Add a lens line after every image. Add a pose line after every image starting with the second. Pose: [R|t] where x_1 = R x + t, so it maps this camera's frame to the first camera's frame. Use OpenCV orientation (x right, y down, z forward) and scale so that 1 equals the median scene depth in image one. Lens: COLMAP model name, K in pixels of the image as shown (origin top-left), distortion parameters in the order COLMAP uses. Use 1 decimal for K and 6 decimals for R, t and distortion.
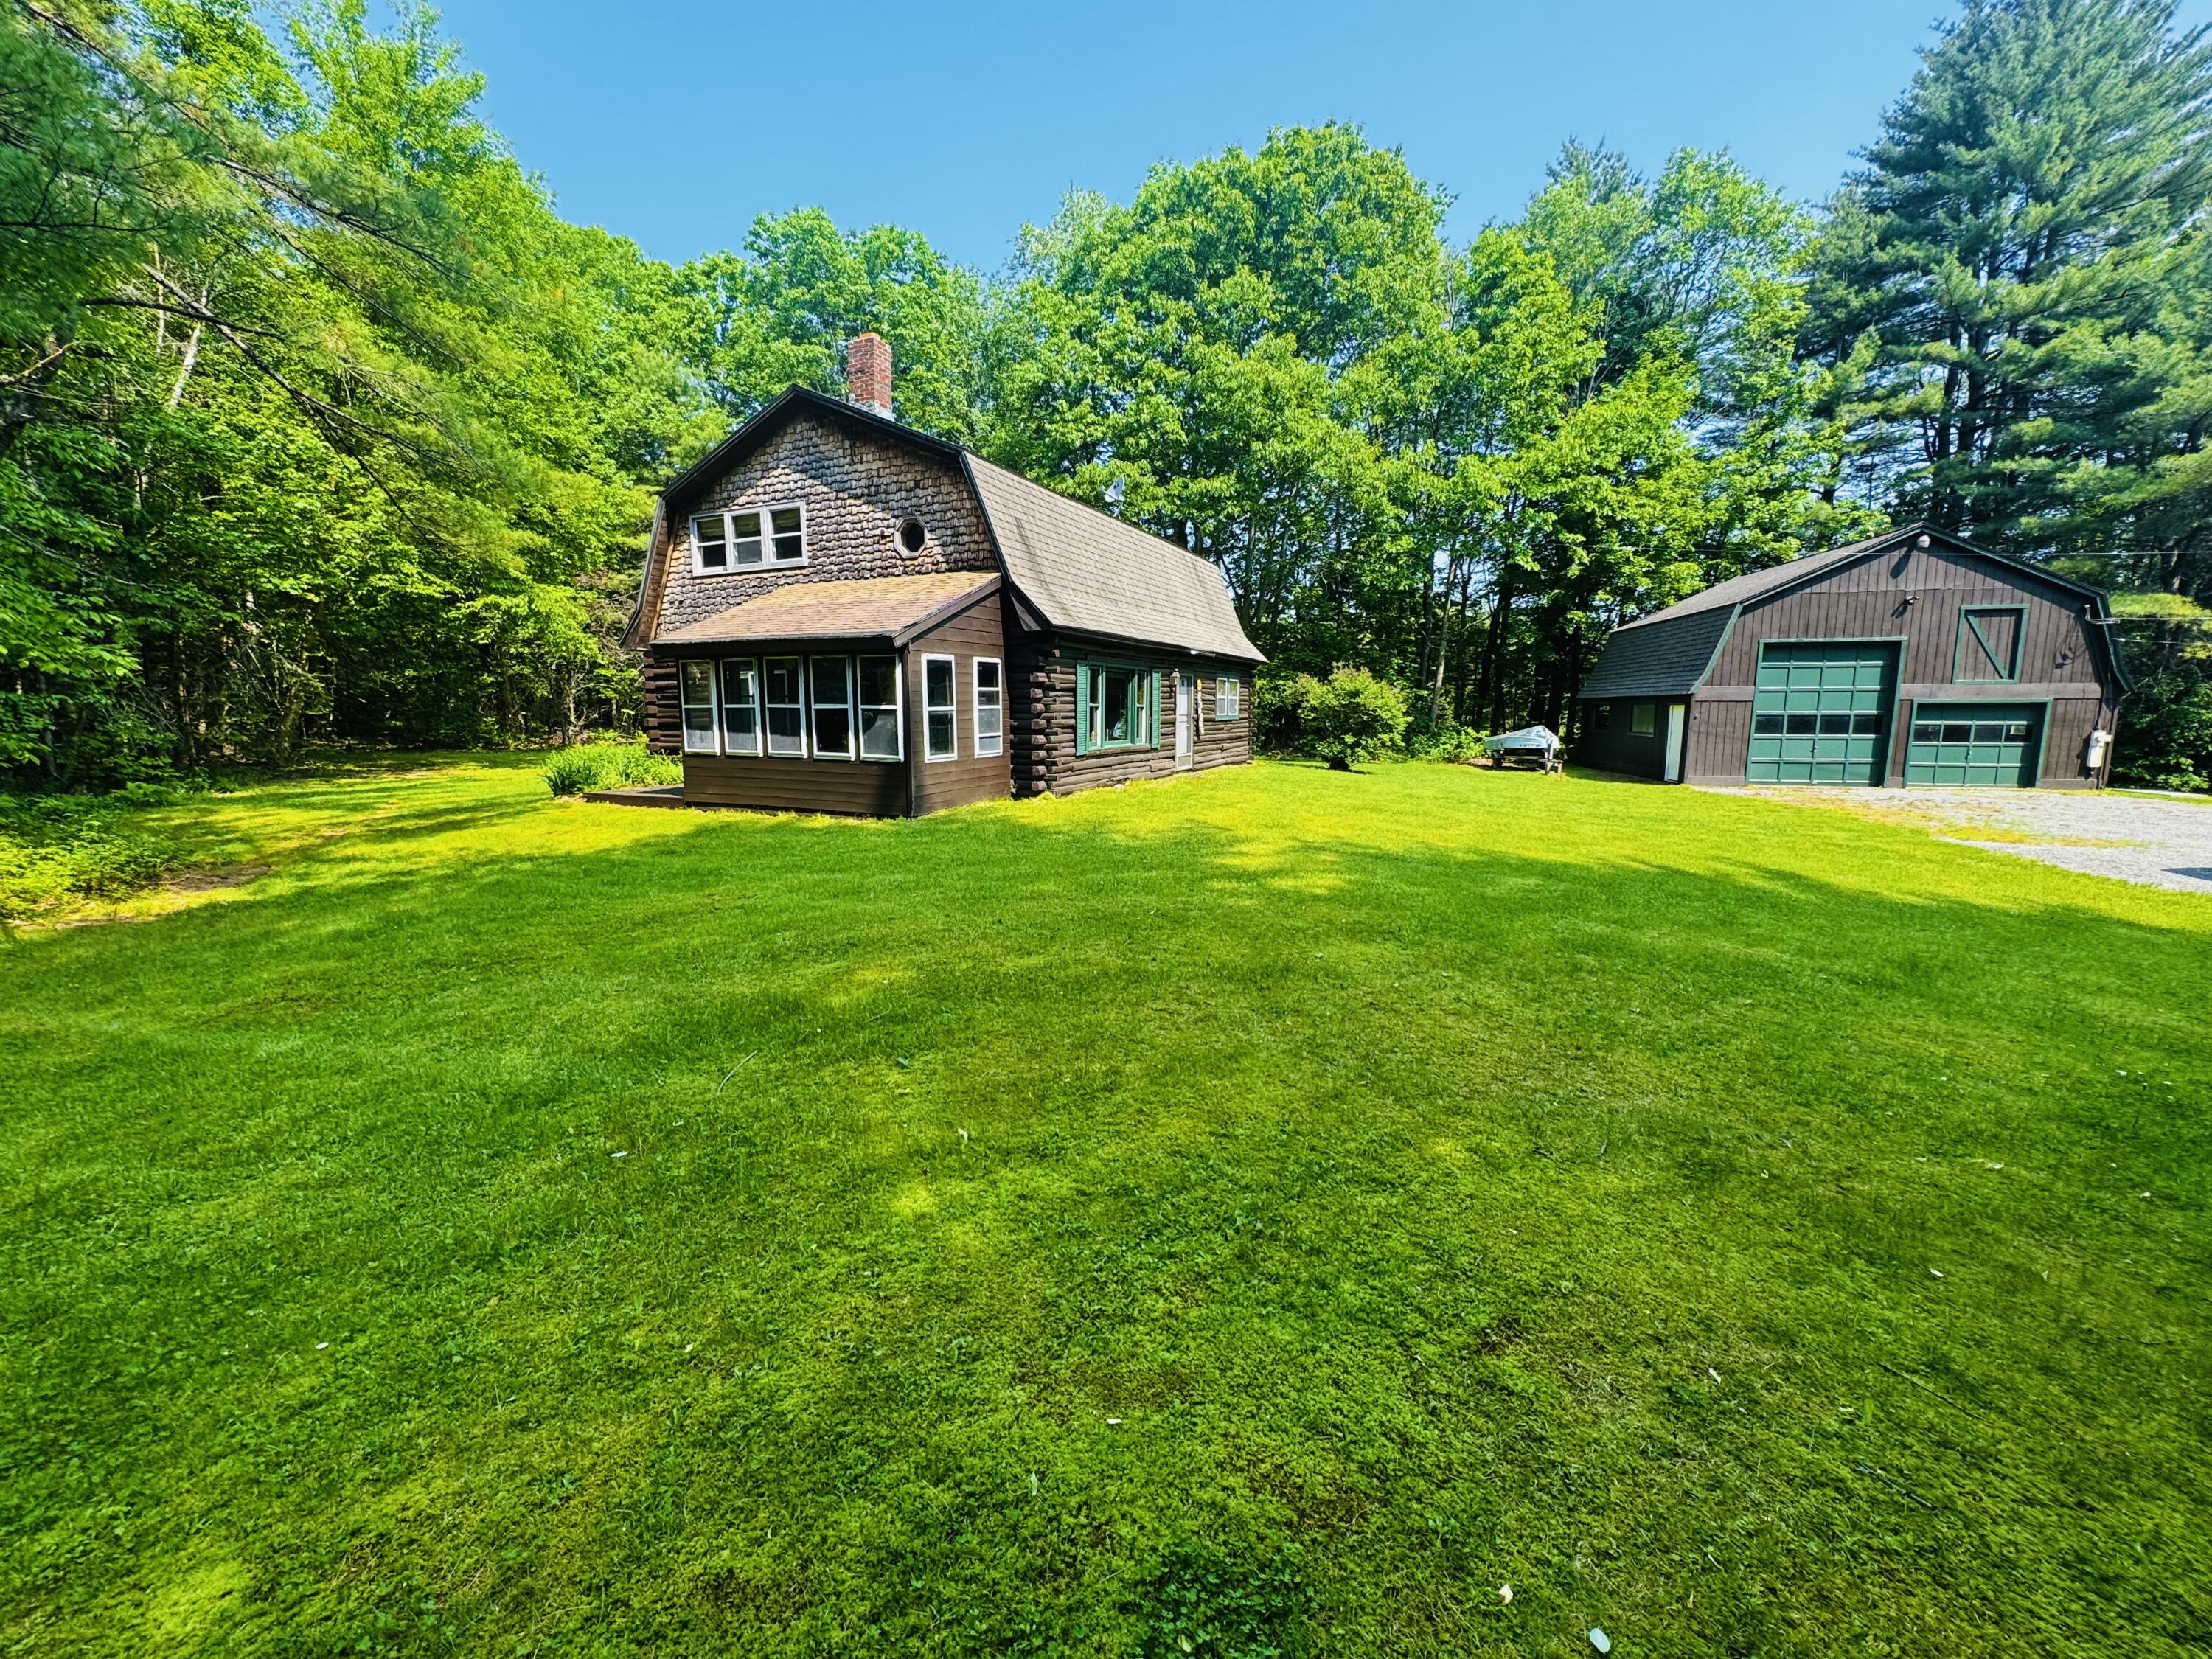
lens RADIAL K [[880.9, 0, 1106.0], [0, 880.9, 829.5], [0, 0, 1]] dist [-0.004848, 0.000528]
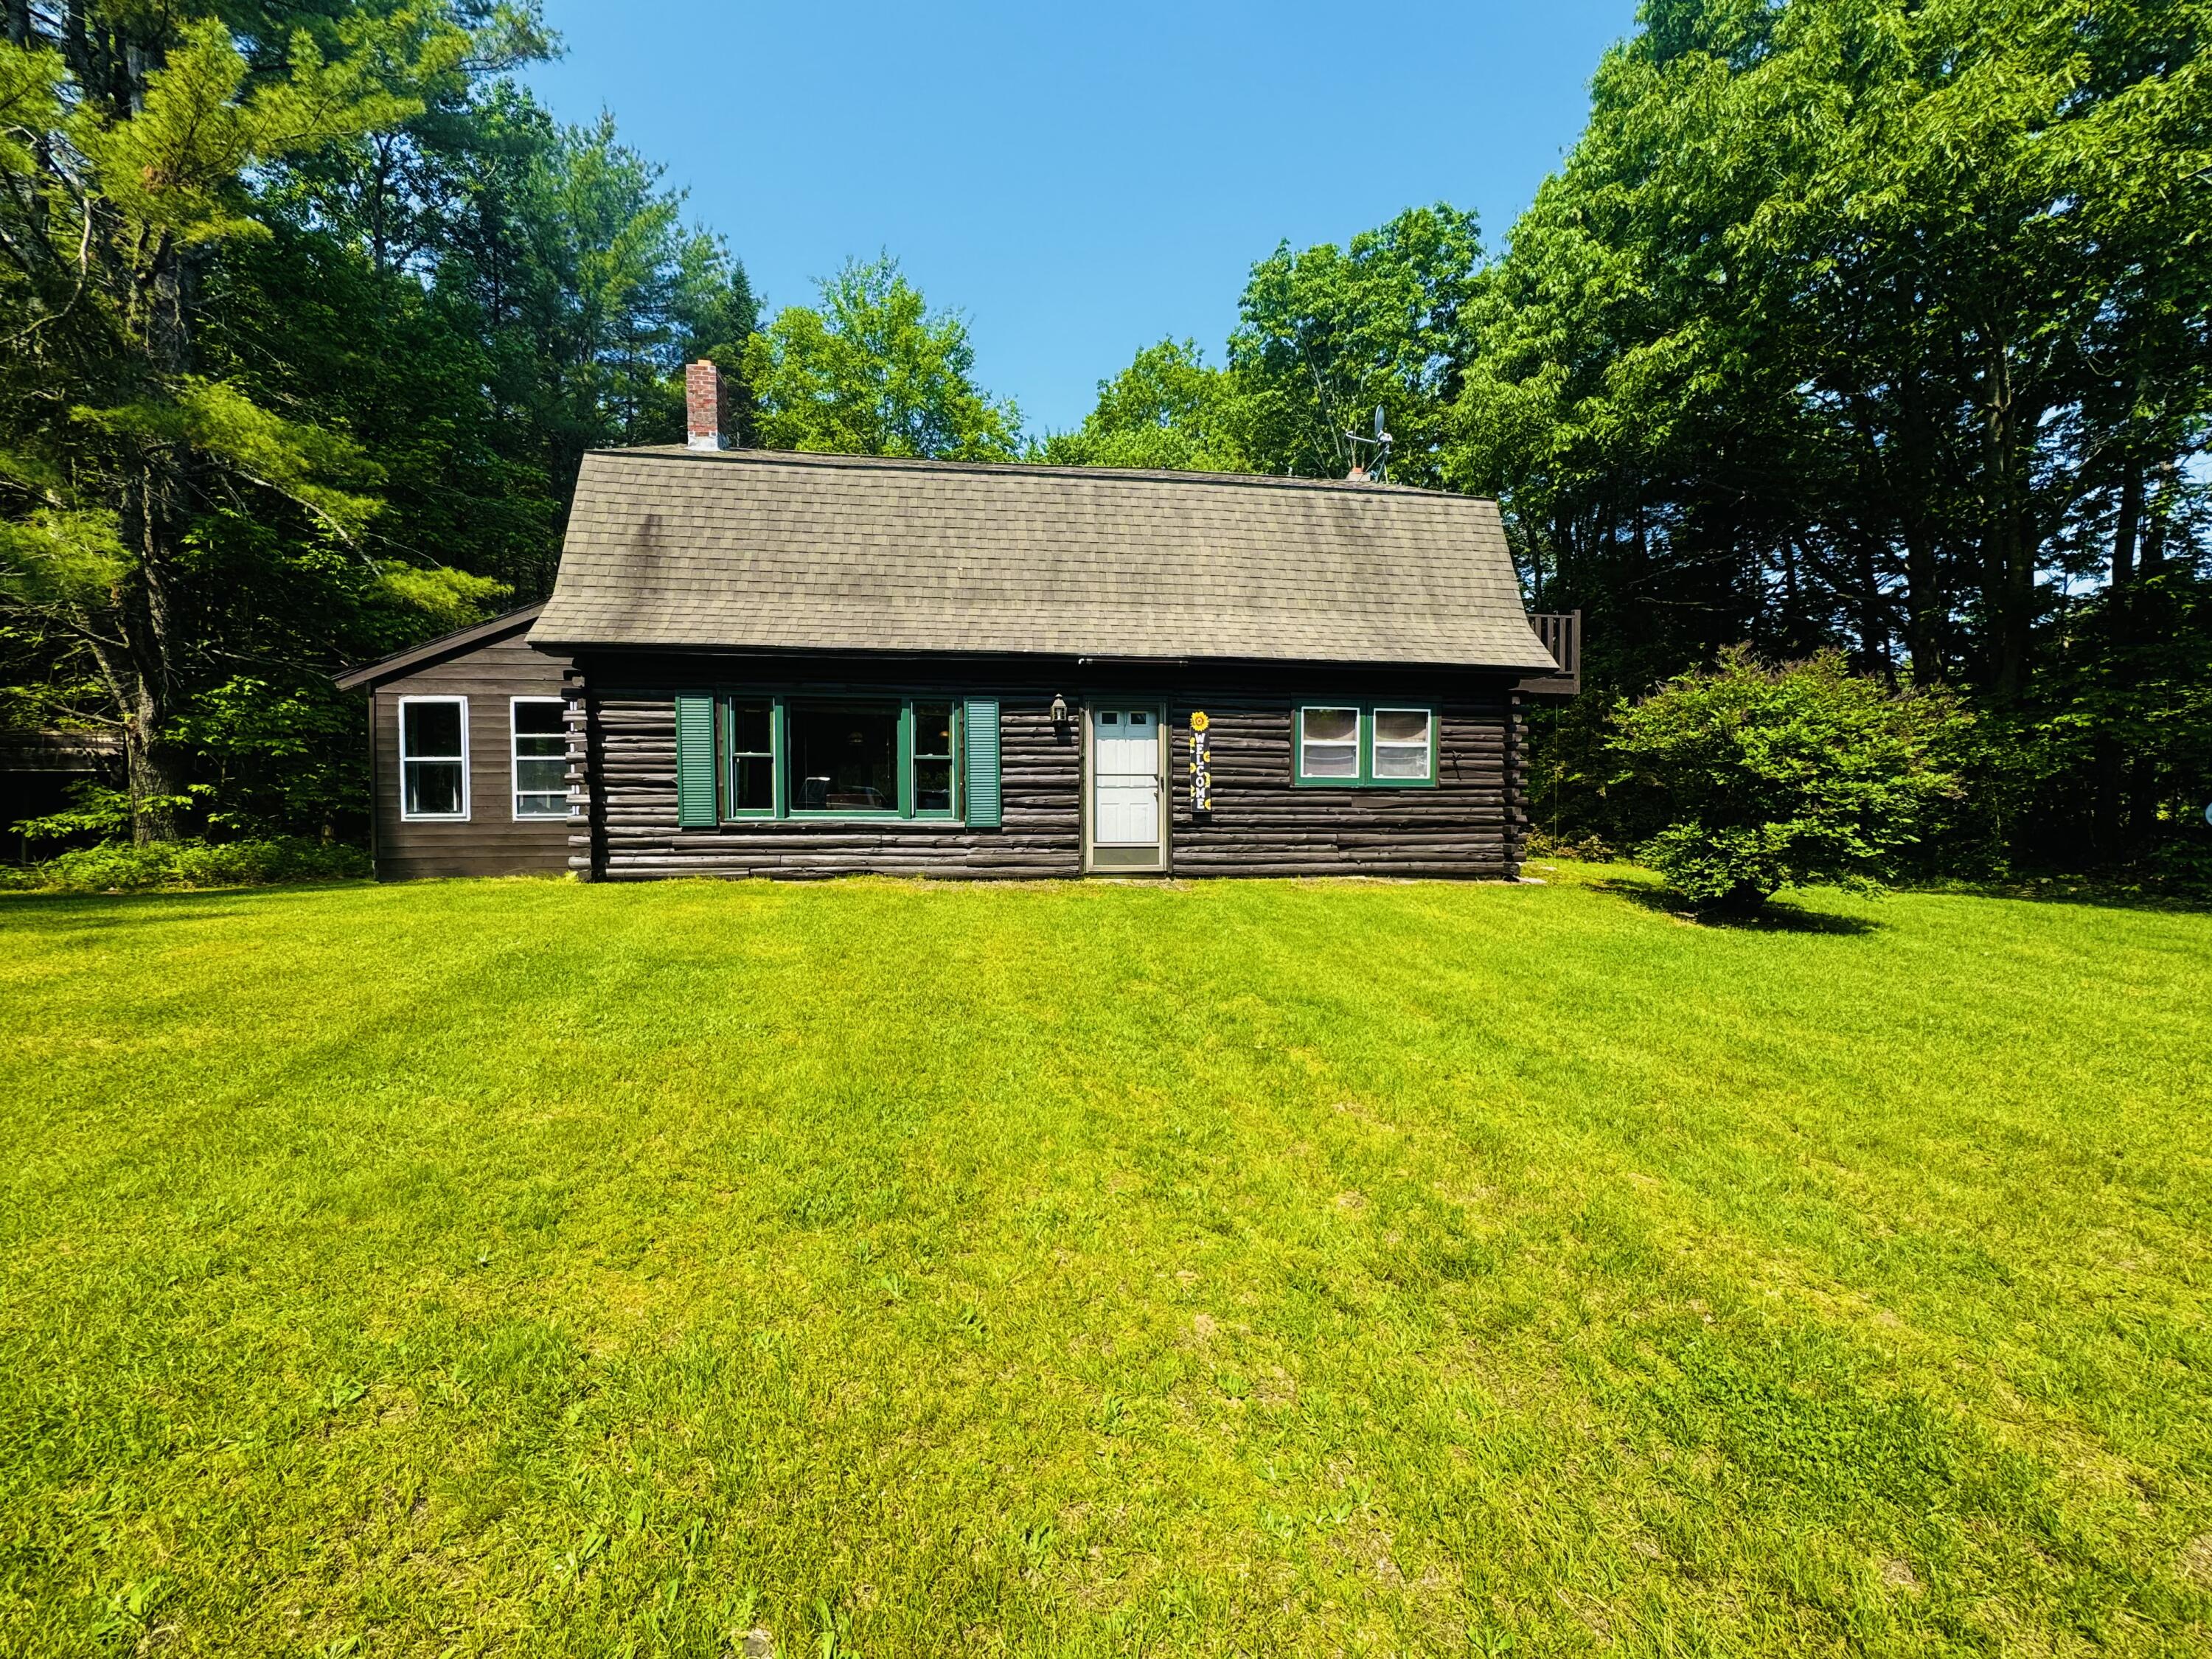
lens RADIAL K [[880.9, 0, 1106.0], [0, 880.9, 829.5], [0, 0, 1]] dist [-0.004848, 0.000528]
pose [[0.530006, 0.017975, -0.847803, 0.612819], [-0.118820, 0.991486, -0.053260, -0.071095], [0.839628, 0.128964, 0.527630, 0.772321]]
